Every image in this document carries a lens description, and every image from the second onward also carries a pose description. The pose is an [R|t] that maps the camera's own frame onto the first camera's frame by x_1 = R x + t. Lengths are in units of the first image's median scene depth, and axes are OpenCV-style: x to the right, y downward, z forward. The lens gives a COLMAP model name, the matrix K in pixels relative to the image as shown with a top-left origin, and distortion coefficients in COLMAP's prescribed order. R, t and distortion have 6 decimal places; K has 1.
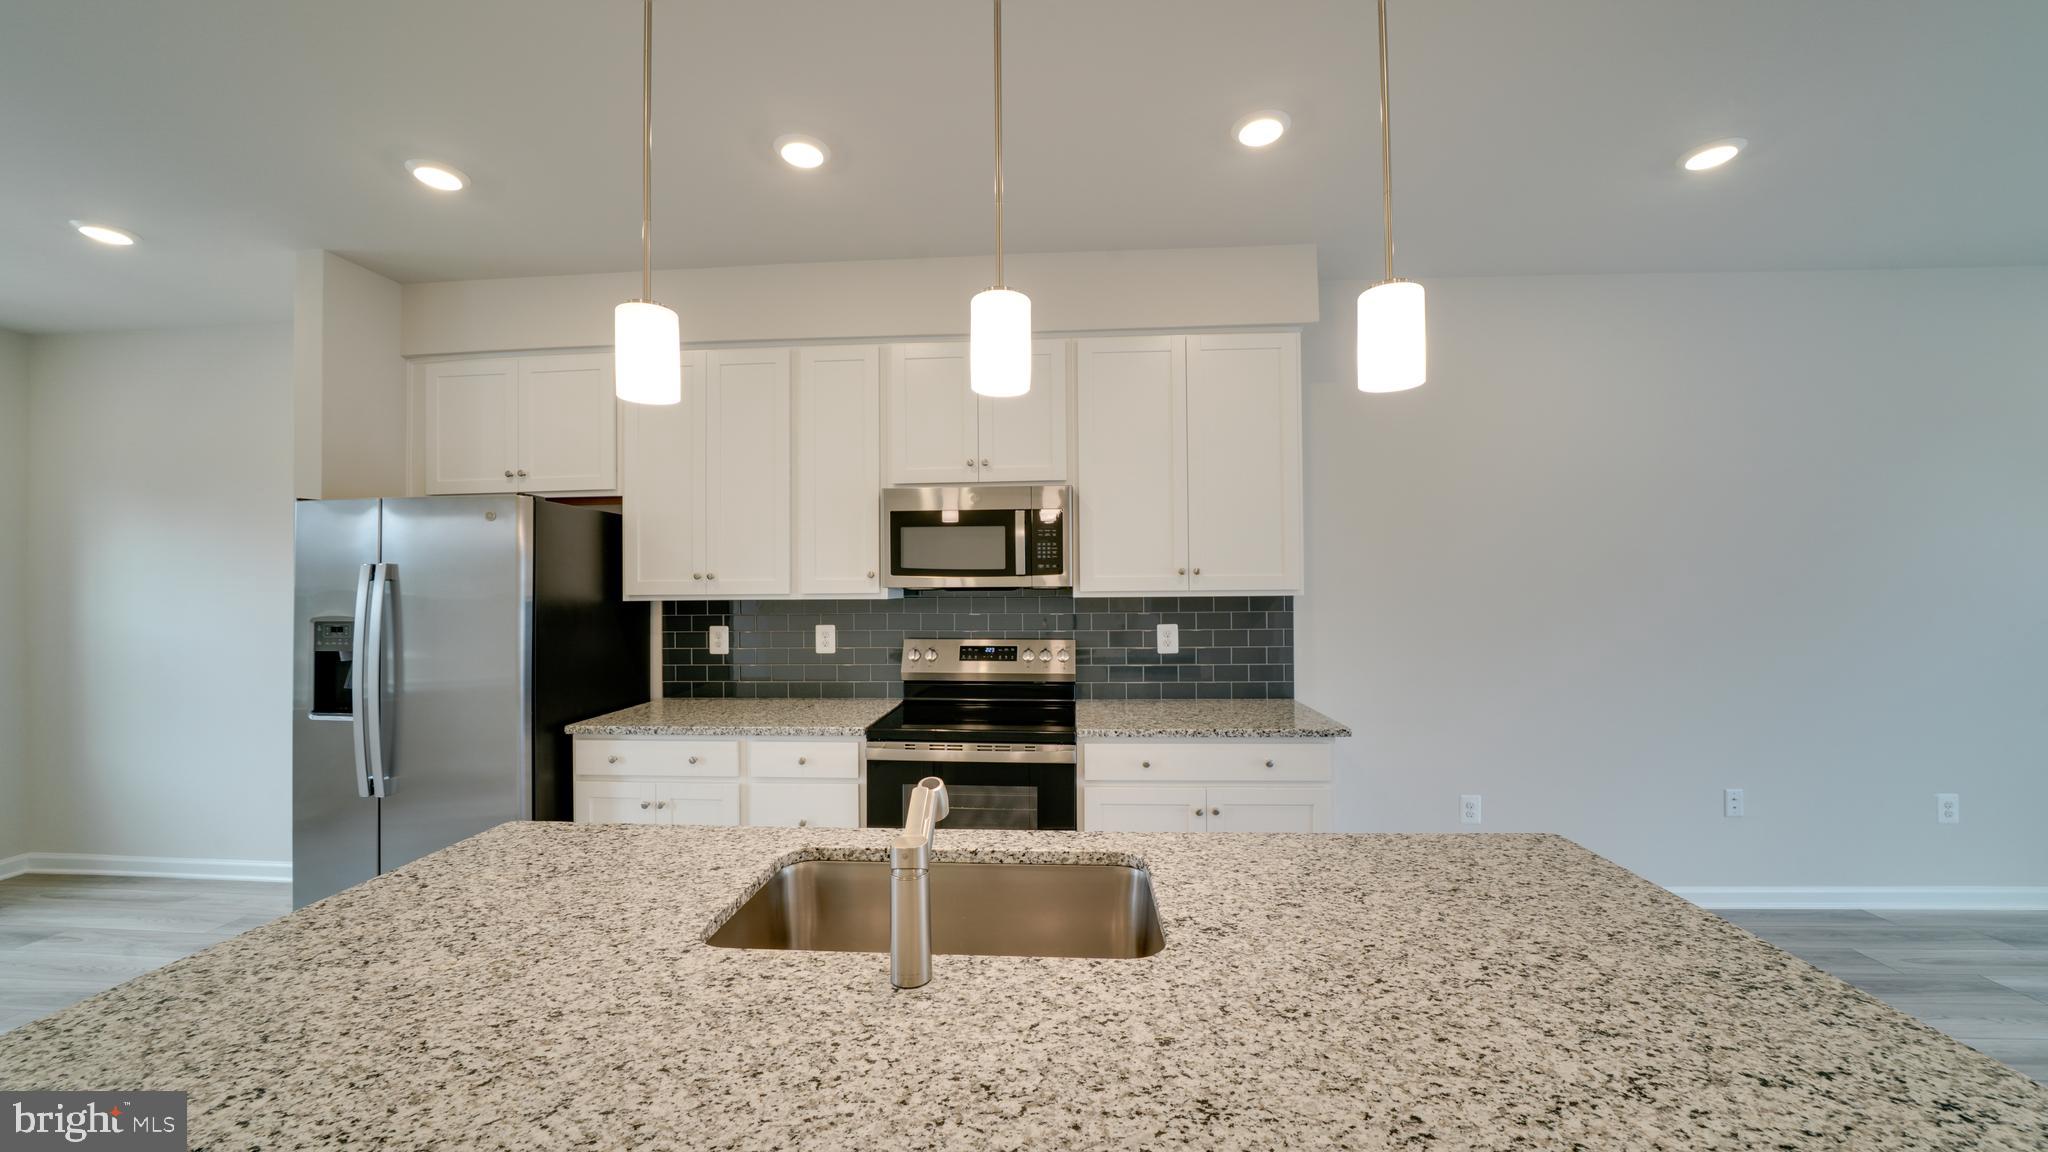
lens RADIAL K [[711.8, 0, 1030.0], [0, 711.8, 575.9], [0, 0, 1]] dist [-0.020733, 0.000446]
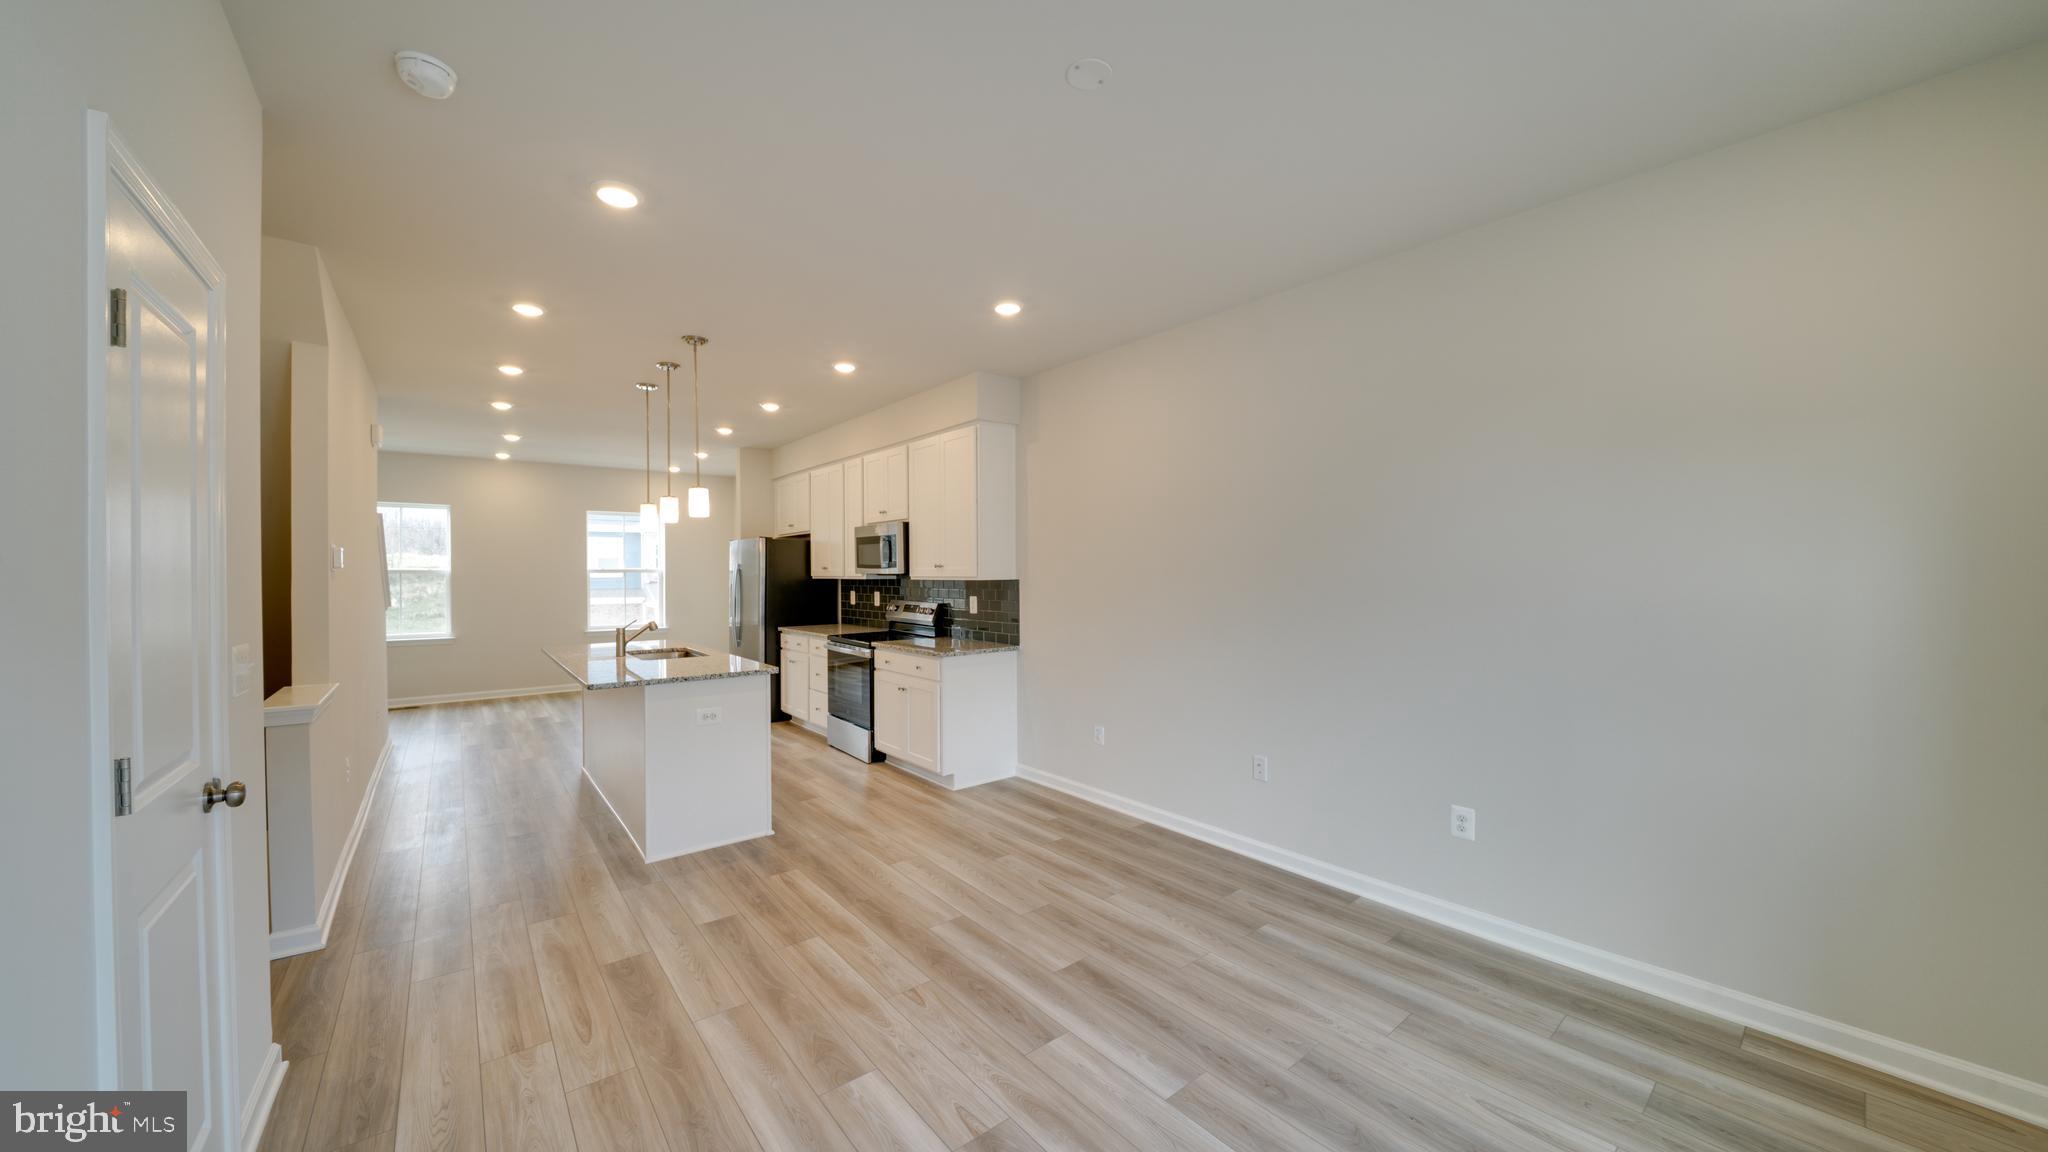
lens RADIAL K [[711.8, 0, 1021.4], [0, 711.8, 581.6], [0, 0, 1]] dist [-0.020733, 0.000446]
pose [[0.677990, 0.016133, -0.734894, 1.640383], [0.003724, 0.999671, 0.025381, -0.010666], [0.735062, -0.019945, 0.677707, -0.072865]]
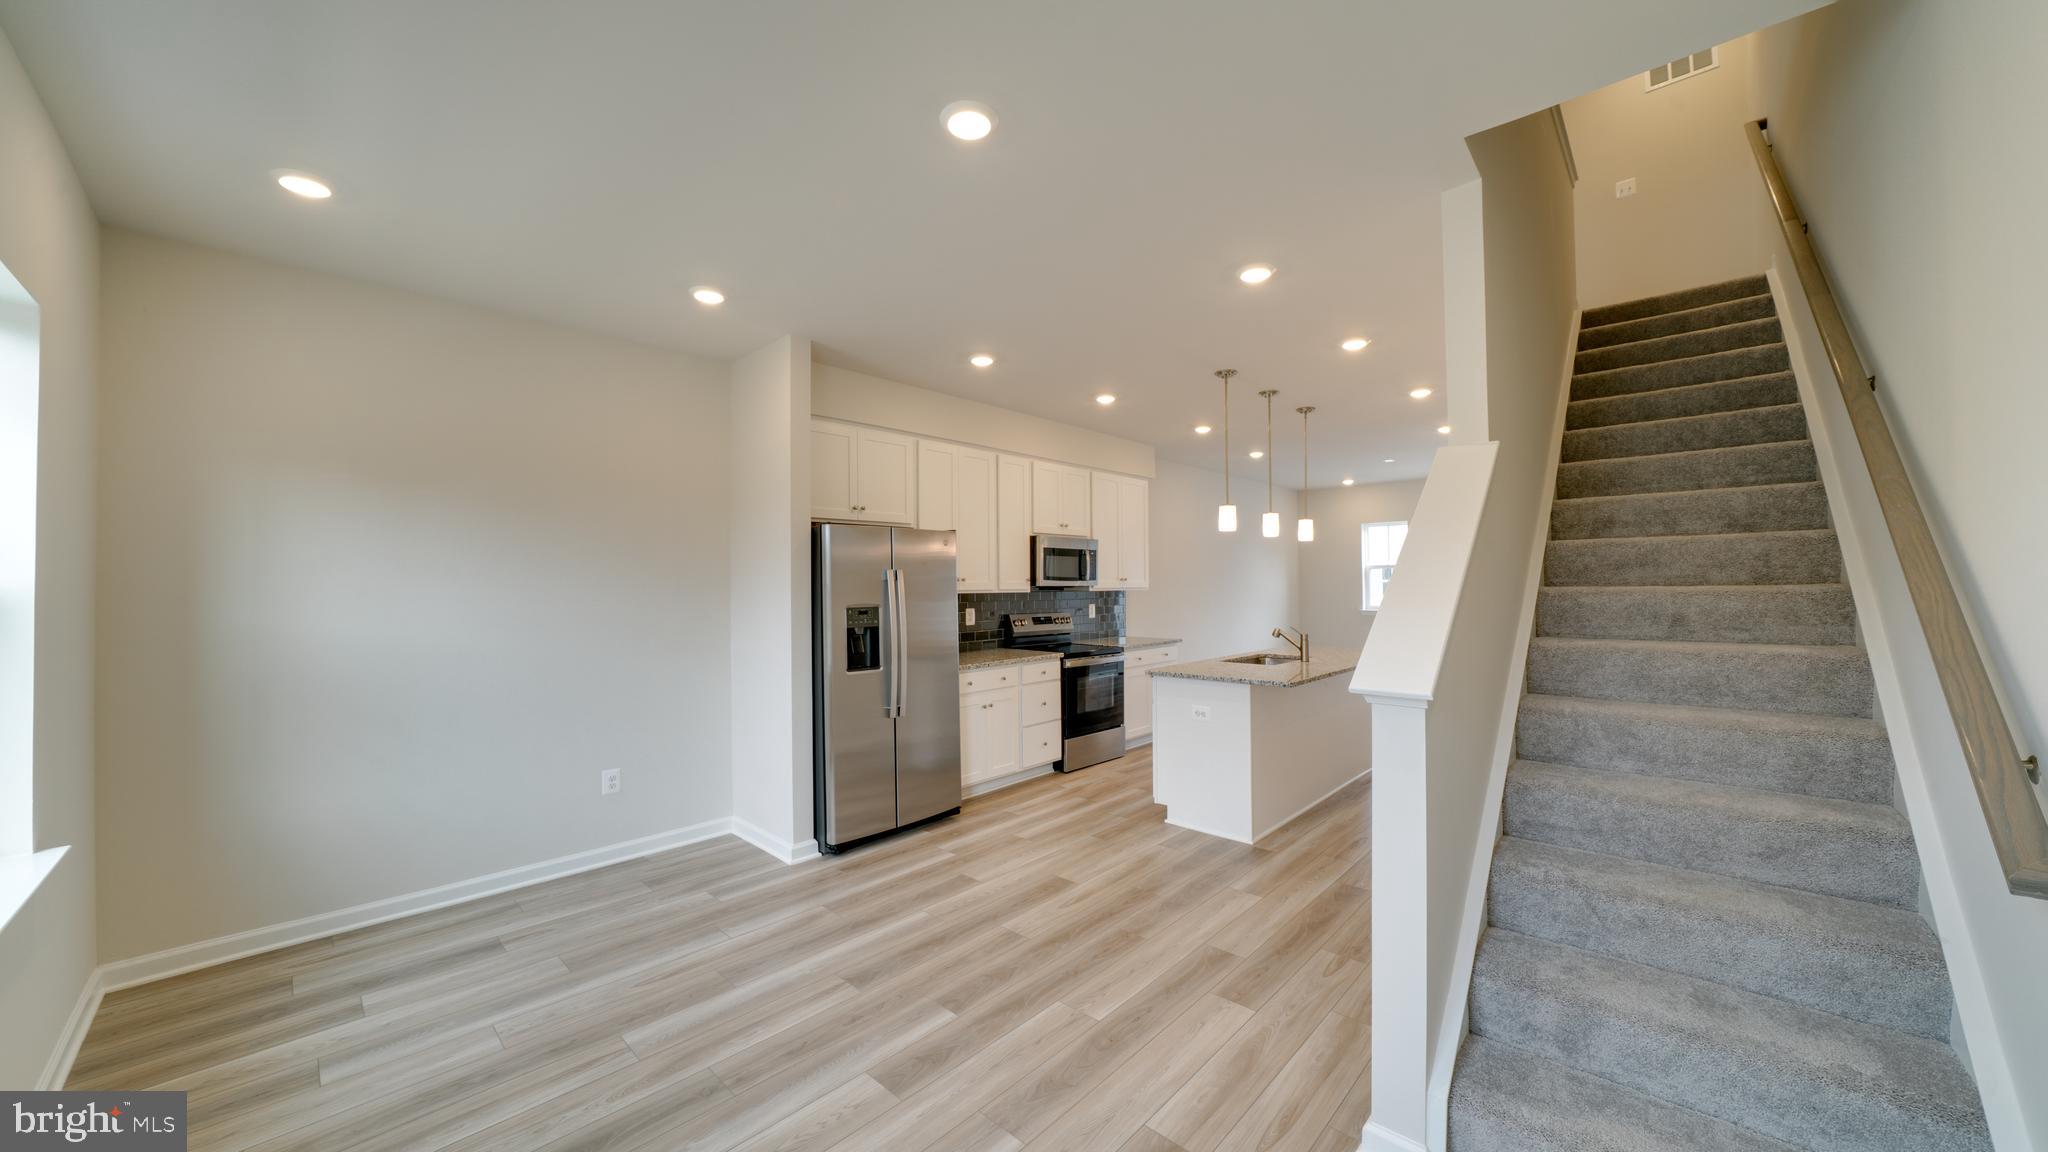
lens RADIAL K [[711.8, 0, 1014.7], [0, 711.8, 577.4], [0, 0, 1]] dist [-0.020733, 0.000446]
pose [[0.633771, 0.012888, 0.773414, -1.726686], [-0.009571, 0.999915, -0.008819, 0.010489], [-0.773462, -0.001814, 0.633840, -0.186893]]
